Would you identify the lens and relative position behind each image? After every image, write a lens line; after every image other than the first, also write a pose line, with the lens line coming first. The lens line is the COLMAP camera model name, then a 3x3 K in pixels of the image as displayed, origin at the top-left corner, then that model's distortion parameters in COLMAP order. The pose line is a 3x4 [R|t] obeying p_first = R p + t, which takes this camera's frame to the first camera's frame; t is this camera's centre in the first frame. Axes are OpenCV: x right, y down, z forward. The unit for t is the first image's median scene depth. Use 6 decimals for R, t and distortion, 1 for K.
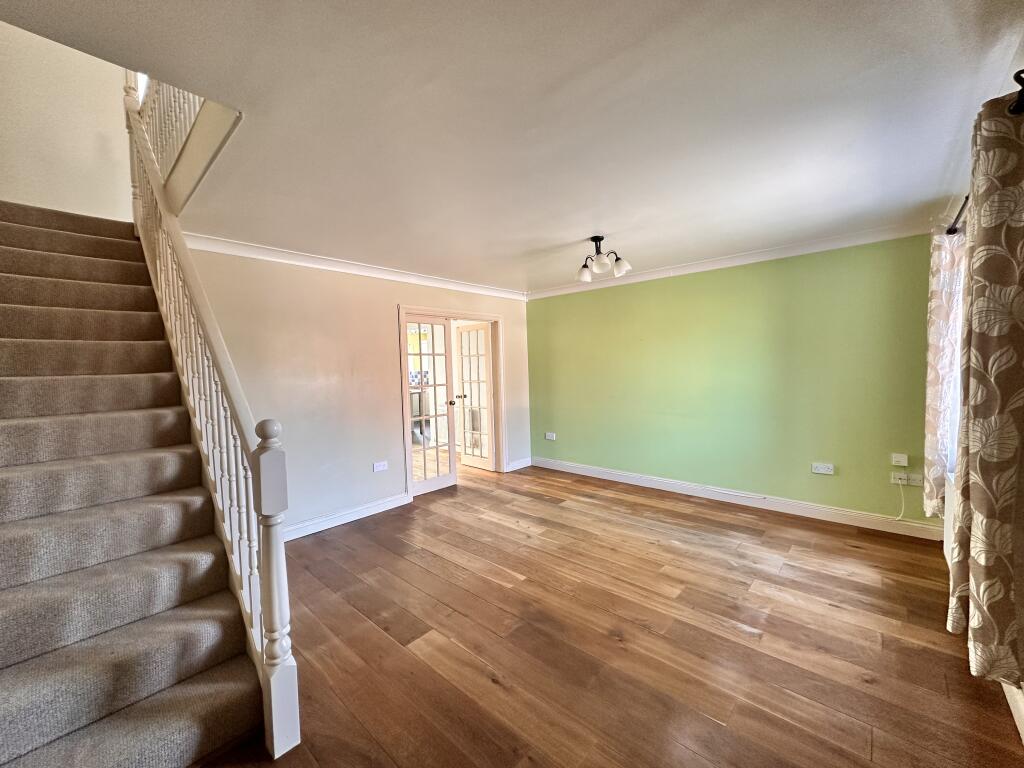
lens RADIAL K [[406.3, 0, 511.0], [0, 406.3, 386.9], [0, 0, 1]] dist [-0.001241, 0.000375]
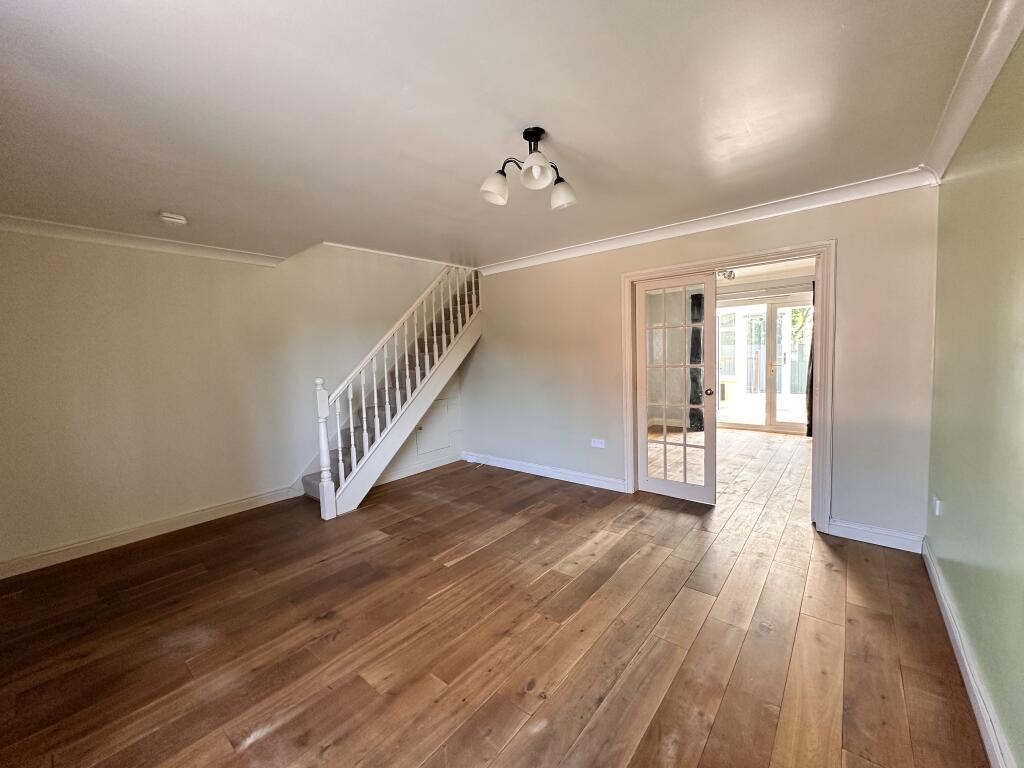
lens RADIAL K [[406.3, 0, 509.5], [0, 406.3, 380.2], [0, 0, 1]] dist [-0.001241, 0.000375]
pose [[0.039119, 0.092812, -0.994915, 0.960325], [-0.014340, 0.995627, 0.092315, -0.071299], [0.999132, 0.010655, 0.040279, 1.082864]]
